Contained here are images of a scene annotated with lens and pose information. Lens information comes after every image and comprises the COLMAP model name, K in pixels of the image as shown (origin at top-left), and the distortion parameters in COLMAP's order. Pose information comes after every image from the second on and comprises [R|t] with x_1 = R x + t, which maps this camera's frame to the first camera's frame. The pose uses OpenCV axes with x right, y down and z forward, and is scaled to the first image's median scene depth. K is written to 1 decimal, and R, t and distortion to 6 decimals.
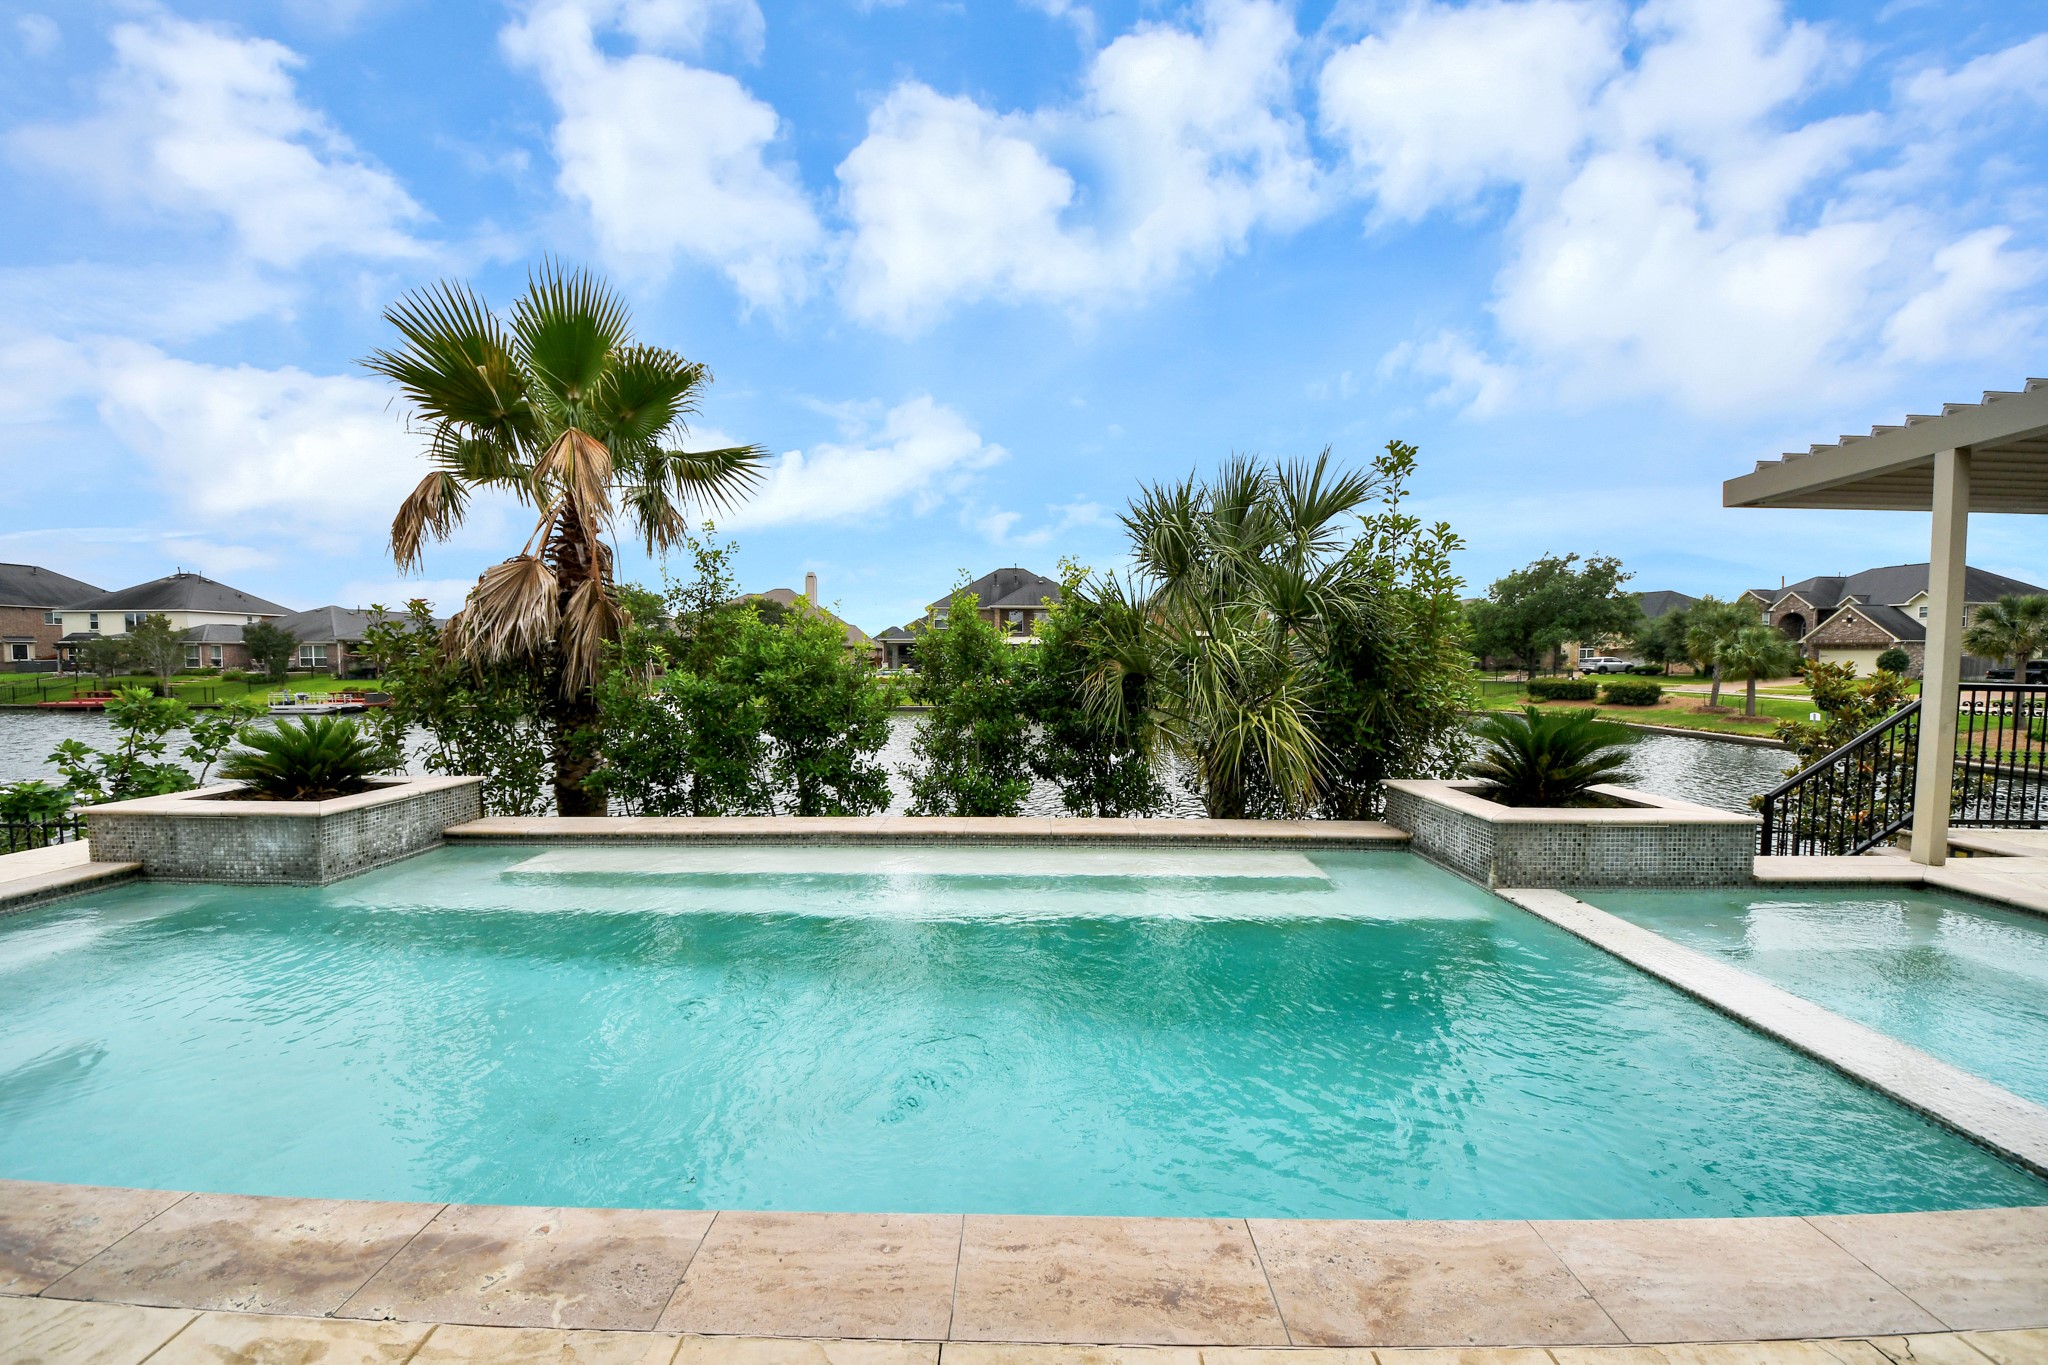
lens RADIAL K [[725.4, 0, 1024.9], [0, 725.4, 691.6], [0, 0, 1]] dist [0.037349, -0.025803]
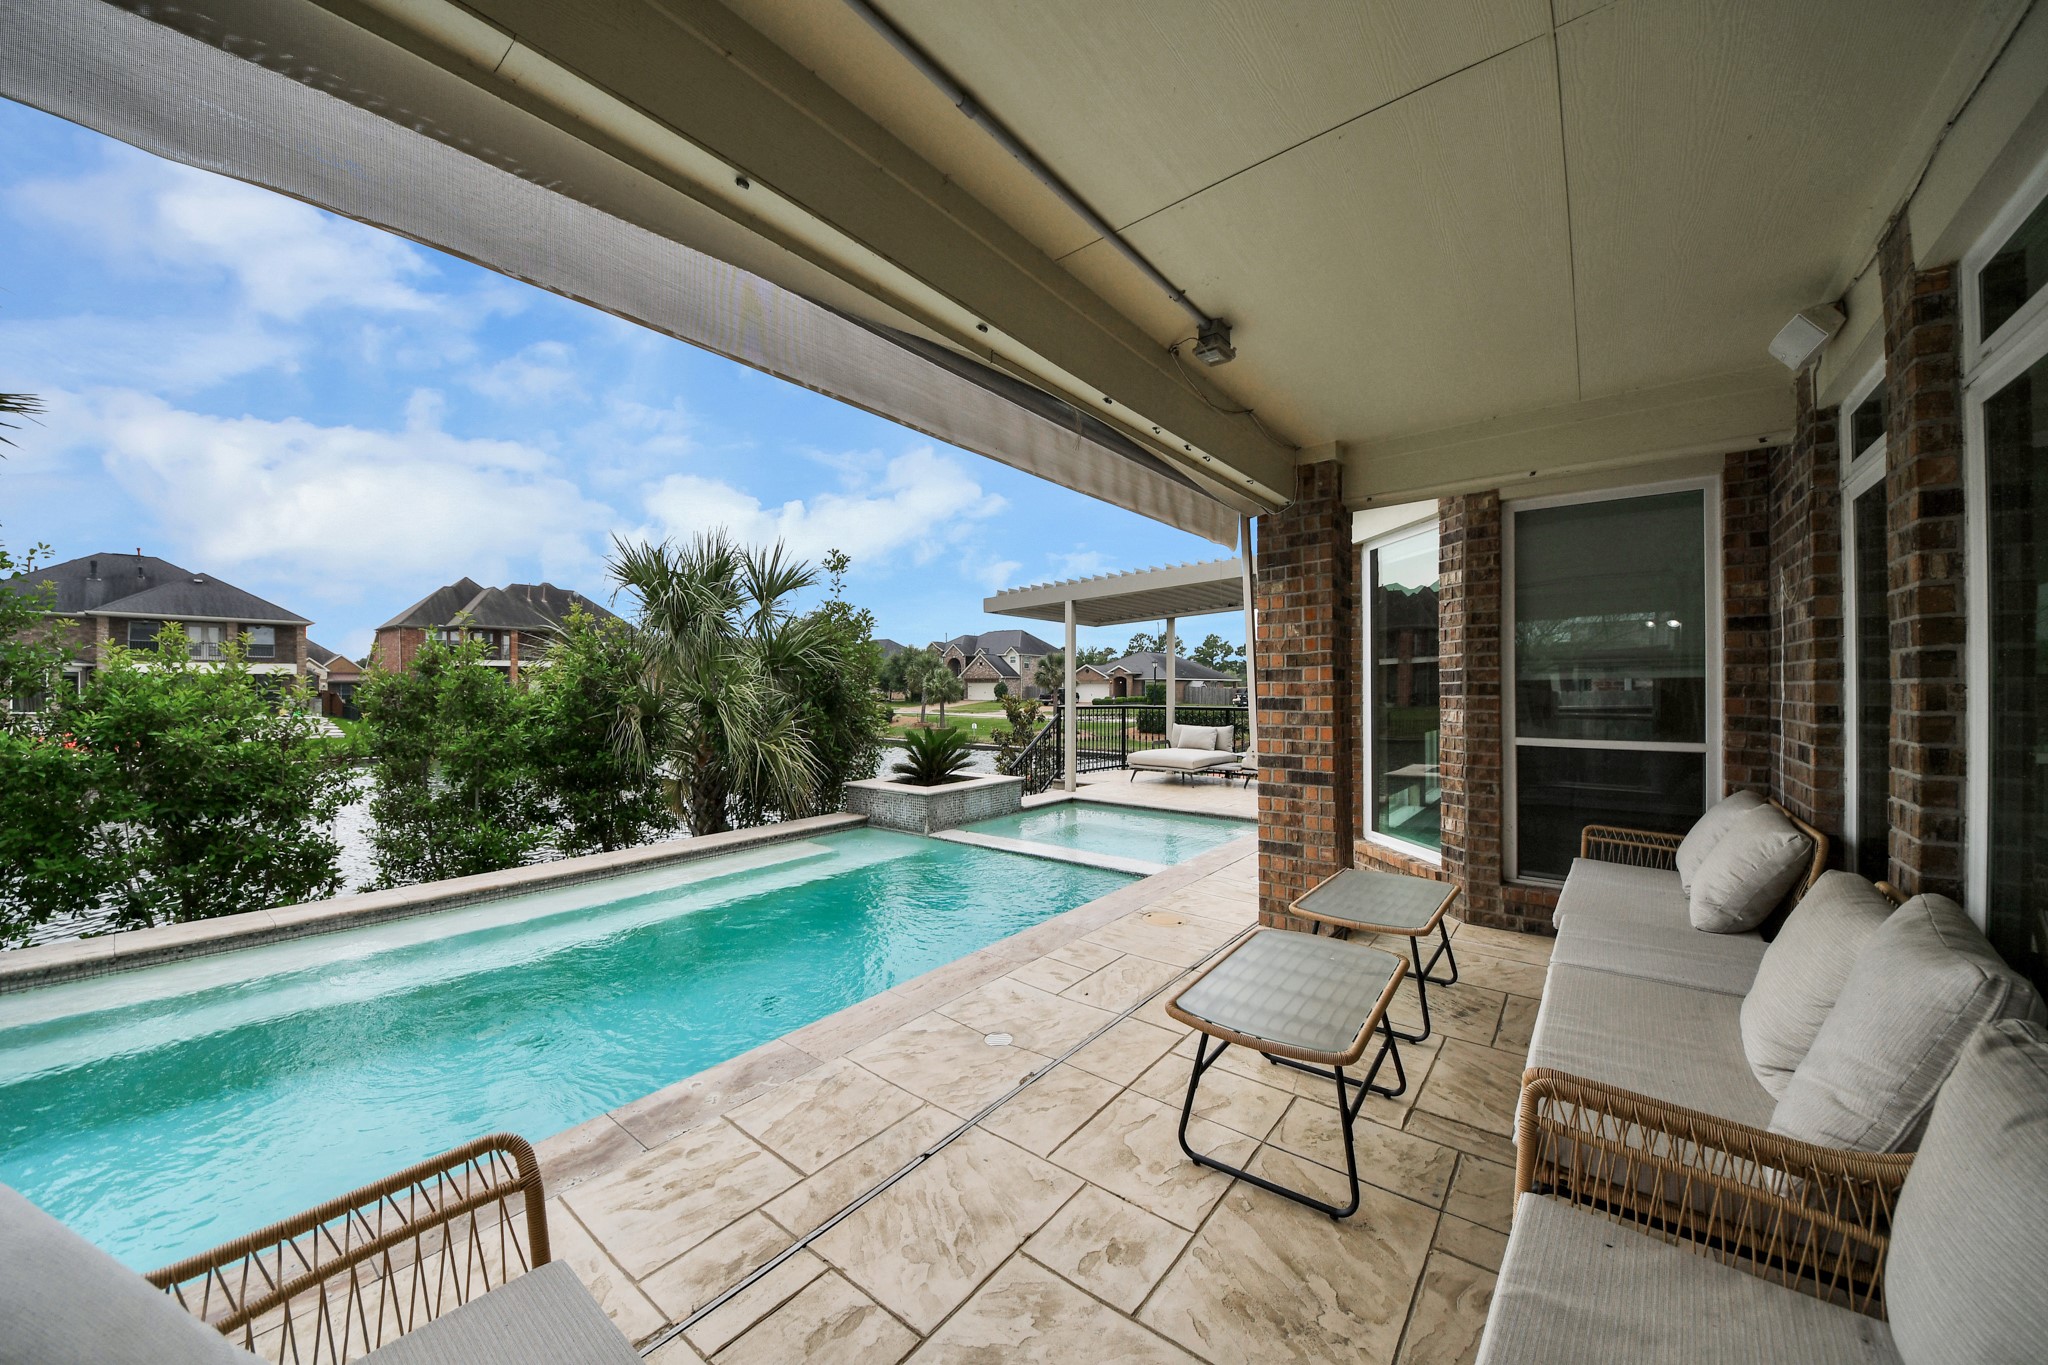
lens RADIAL K [[725.4, 0, 1024.9], [0, 725.4, 691.6], [0, 0, 1]] dist [0.037349, -0.025803]
pose [[0.604208, -0.010093, 0.796762, -0.417008], [0.042442, 0.998908, -0.019531, -0.015702], [-0.795695, 0.045617, 0.603977, -0.158720]]
